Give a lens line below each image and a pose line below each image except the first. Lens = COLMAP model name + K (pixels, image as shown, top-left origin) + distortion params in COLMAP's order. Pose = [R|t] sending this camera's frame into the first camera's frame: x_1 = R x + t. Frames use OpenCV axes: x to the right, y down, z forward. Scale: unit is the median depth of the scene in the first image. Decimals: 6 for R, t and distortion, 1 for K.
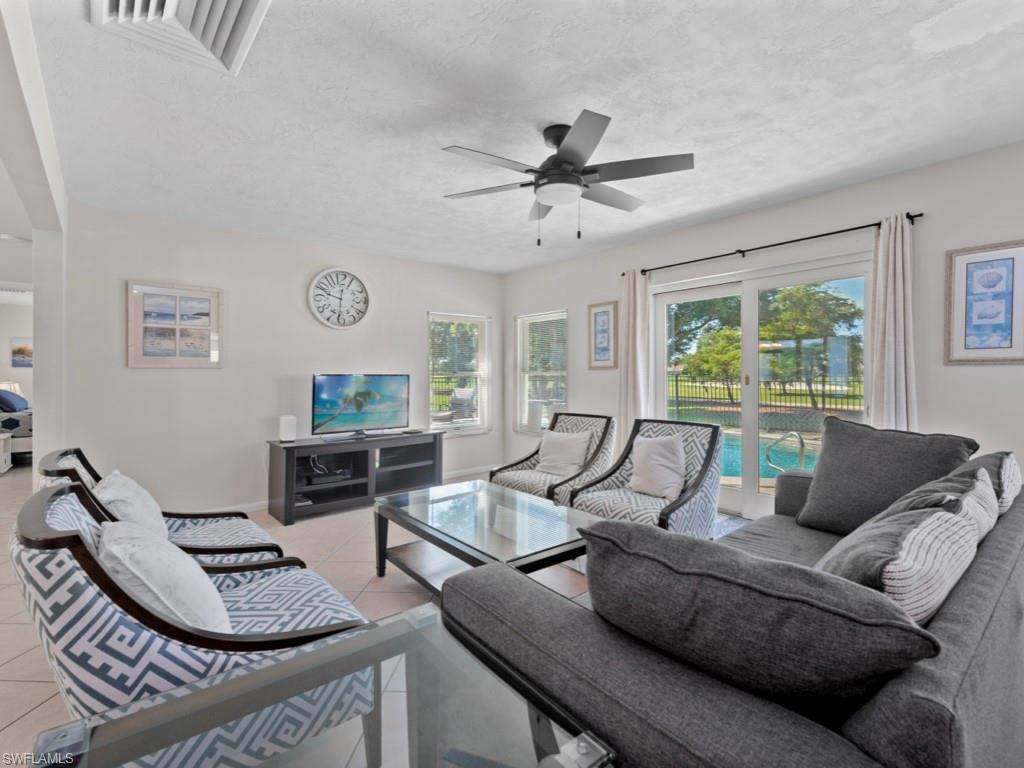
lens RADIAL K [[466.0, 0, 510.5], [0, 466.0, 370.4], [0, 0, 1]] dist [0.000371, 0.000113]
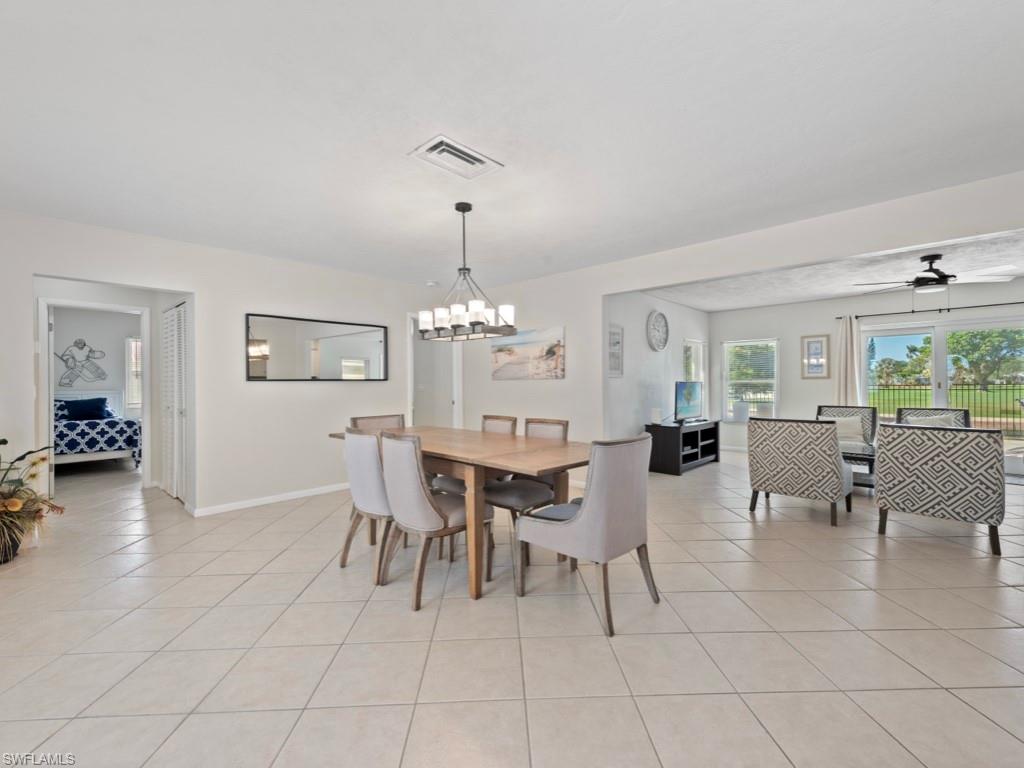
lens RADIAL K [[464.0, 0, 512.0], [0, 464.0, 384.0], [0, 0, 1]] dist [0.000628, 0.000087]
pose [[0.994260, 0.002123, 0.106972, -1.005829], [-0.002590, 0.999988, 0.004229, 0.010893], [-0.106962, -0.004482, 0.994253, -0.425022]]
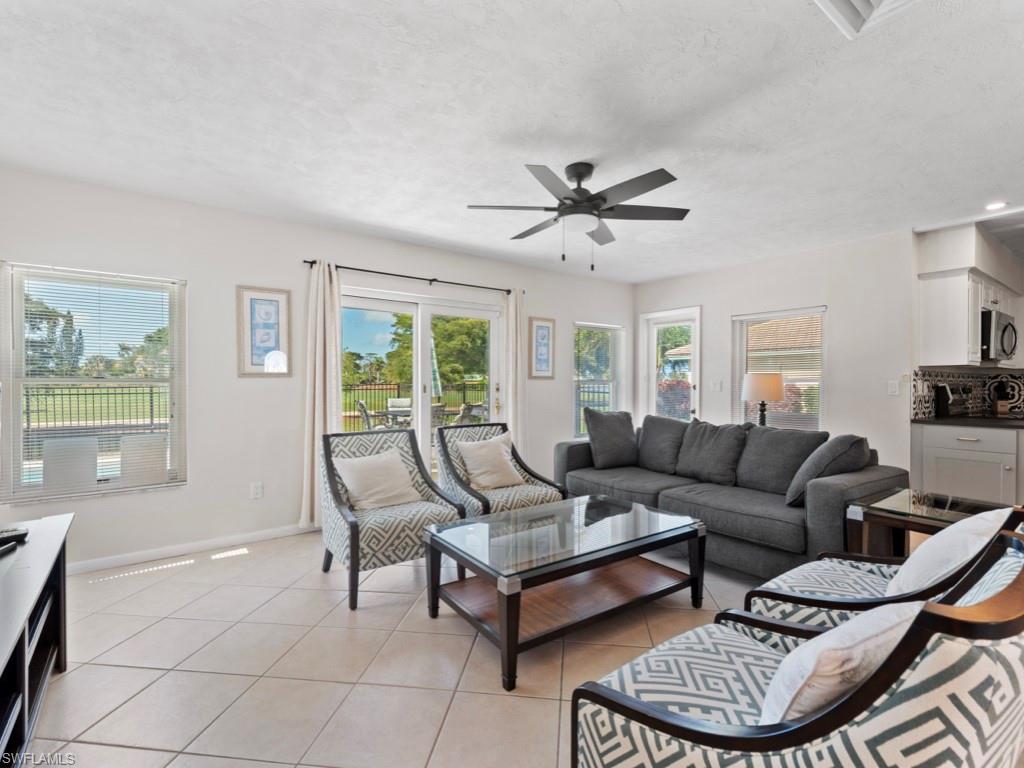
lens RADIAL K [[492.8, 0, 508.5], [0, 492.8, 394.8], [0, 0, 1]] dist [-0.001362, -0.000129]
pose [[0.044137, -0.015387, 0.998907, -0.610472], [-0.006053, 0.999859, 0.015669, 0.012498], [-0.999007, -0.006738, 0.044038, 0.609672]]
